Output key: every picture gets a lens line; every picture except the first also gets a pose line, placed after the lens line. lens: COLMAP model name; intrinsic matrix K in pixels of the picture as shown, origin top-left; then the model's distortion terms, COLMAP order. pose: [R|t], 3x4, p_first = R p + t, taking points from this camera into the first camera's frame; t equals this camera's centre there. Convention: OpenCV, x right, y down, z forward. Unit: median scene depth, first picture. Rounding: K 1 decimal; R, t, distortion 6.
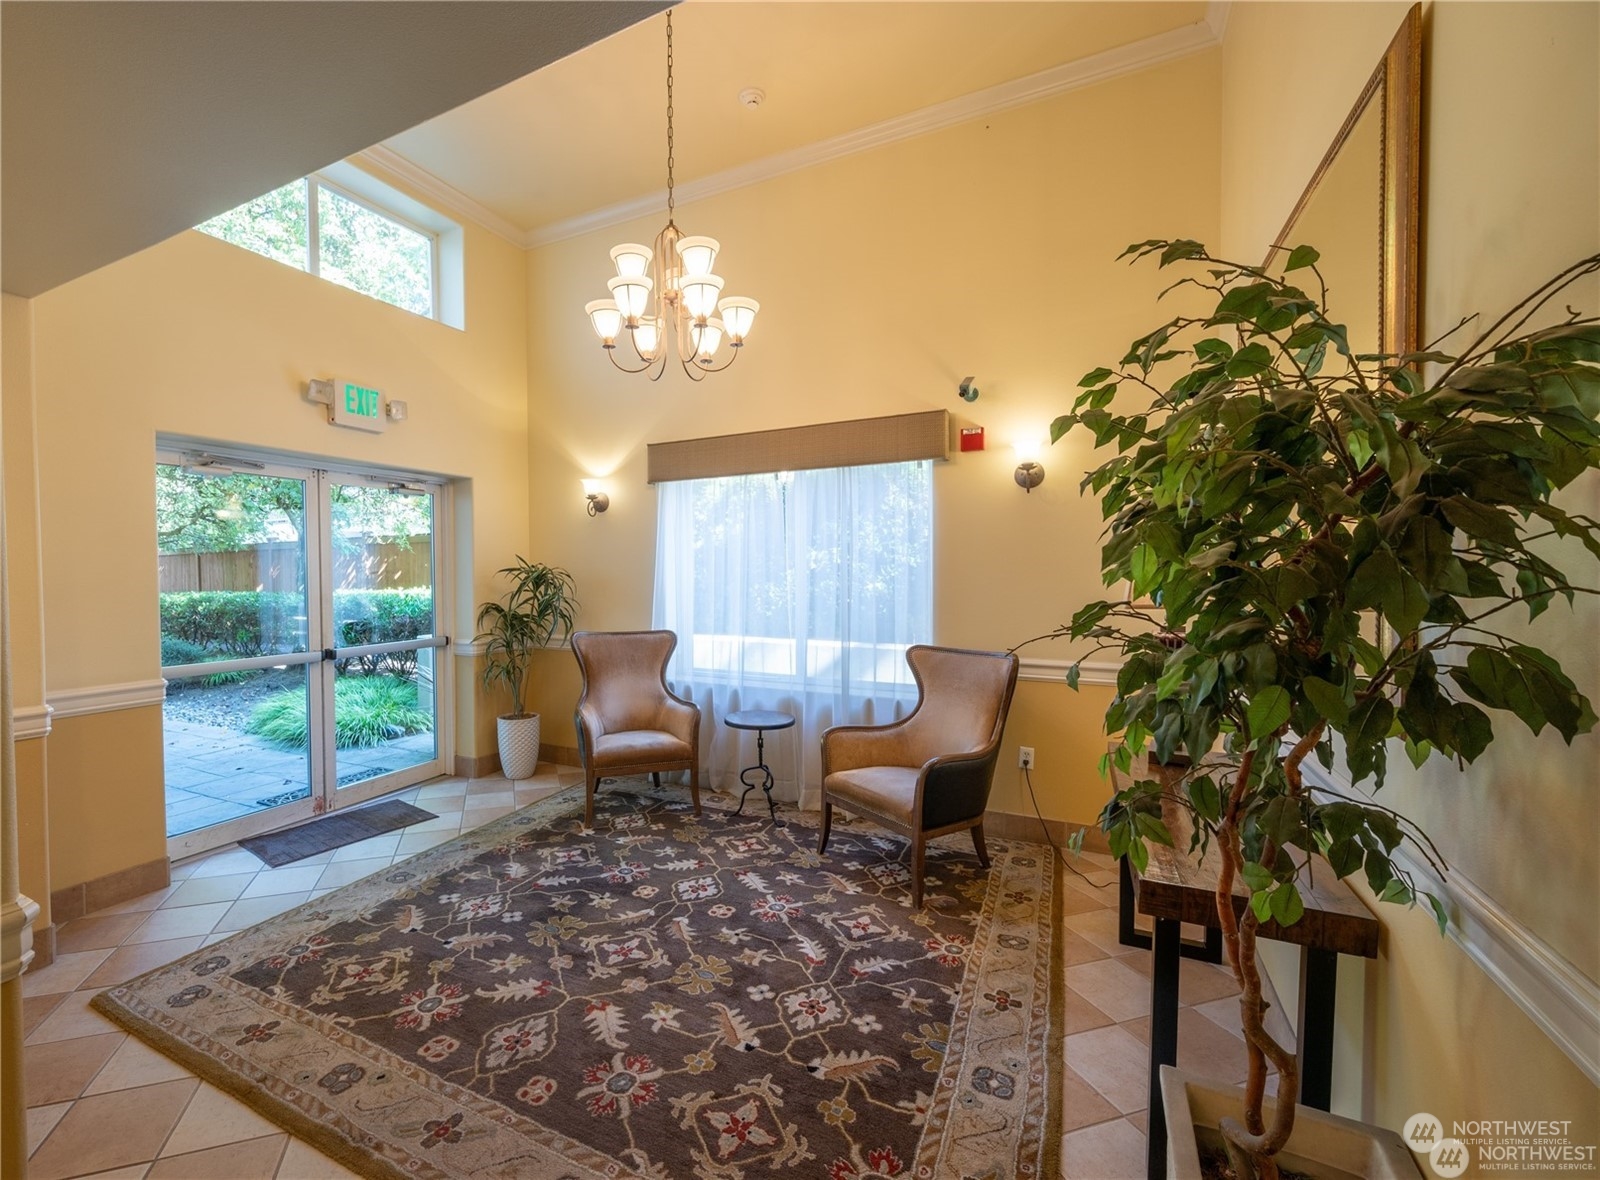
lens RADIAL K [[735.2, 0, 802.7], [0, 735.2, 591.2], [0, 0, 1]] dist [-0.003002, -0.000244]
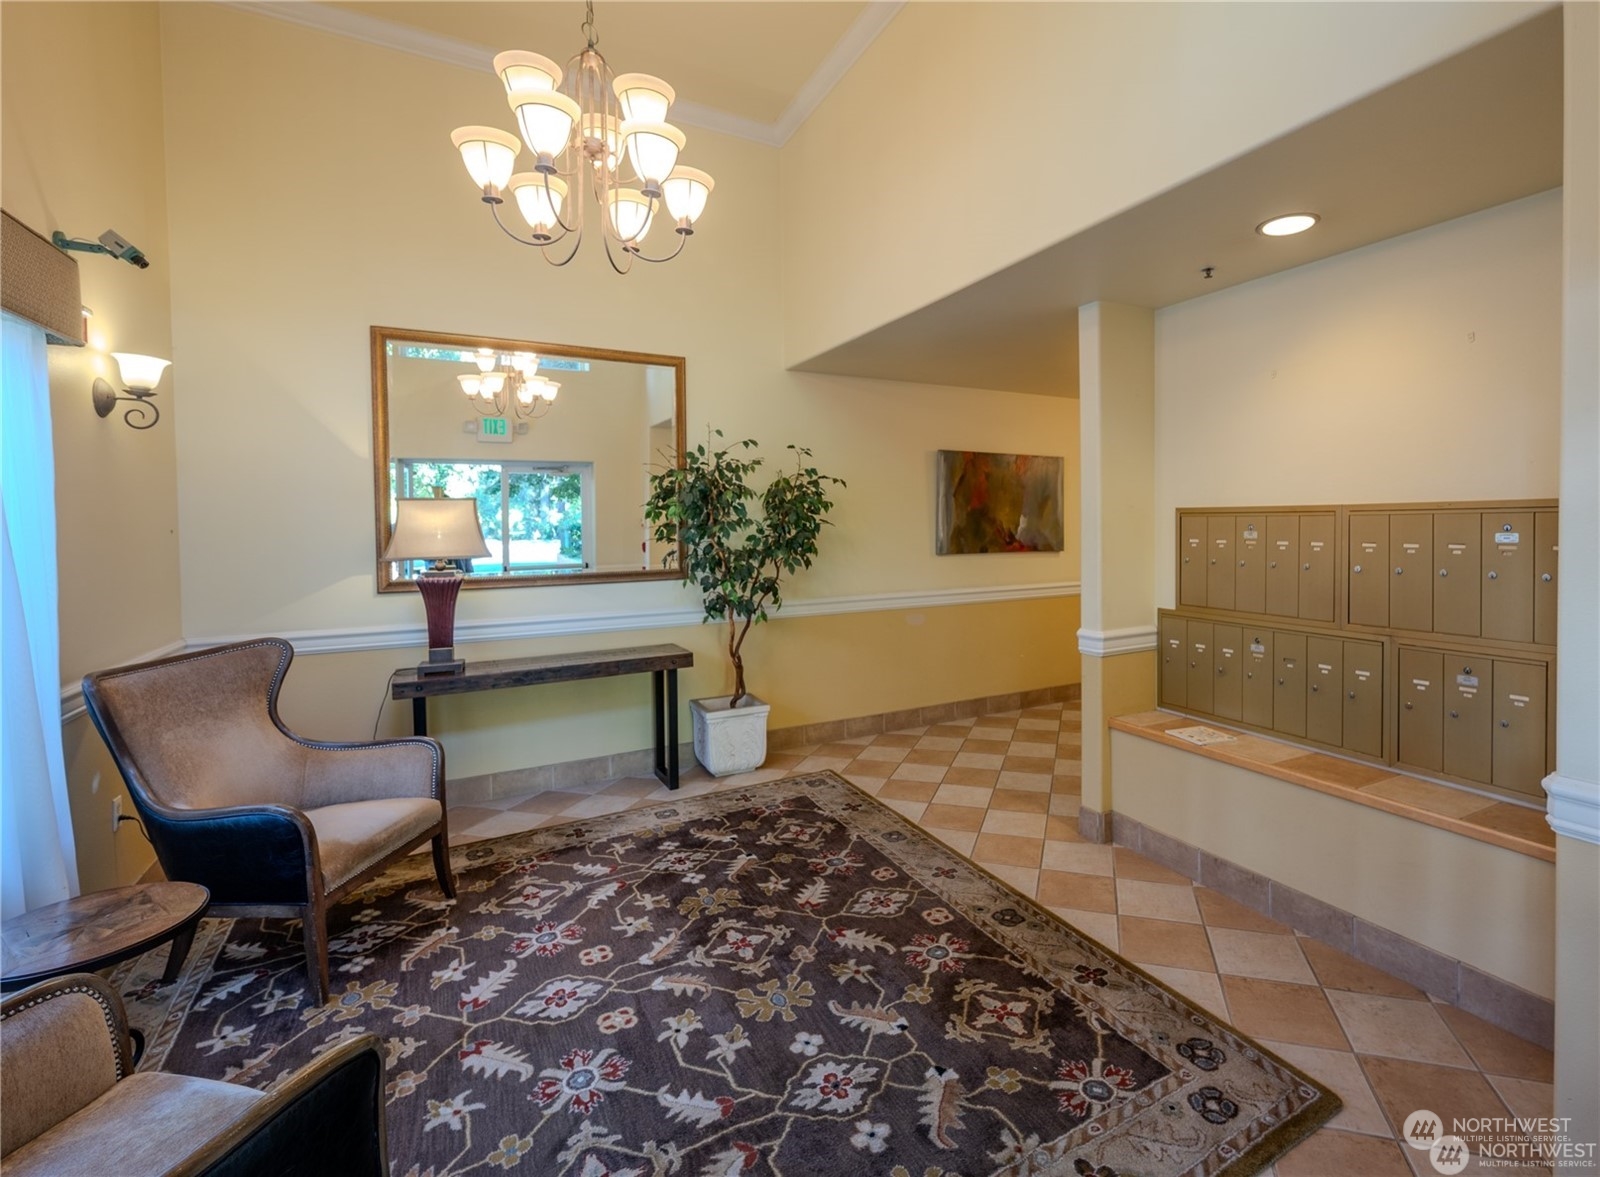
lens RADIAL K [[735.2, 0, 805.4], [0, 735.2, 587.0], [0, 0, 1]] dist [-0.003002, -0.000244]
pose [[-0.738217, -0.048607, 0.672810, -0.942689], [0.033898, 0.993467, 0.108966, -0.041172], [-0.673711, 0.103248, -0.731747, 1.660310]]
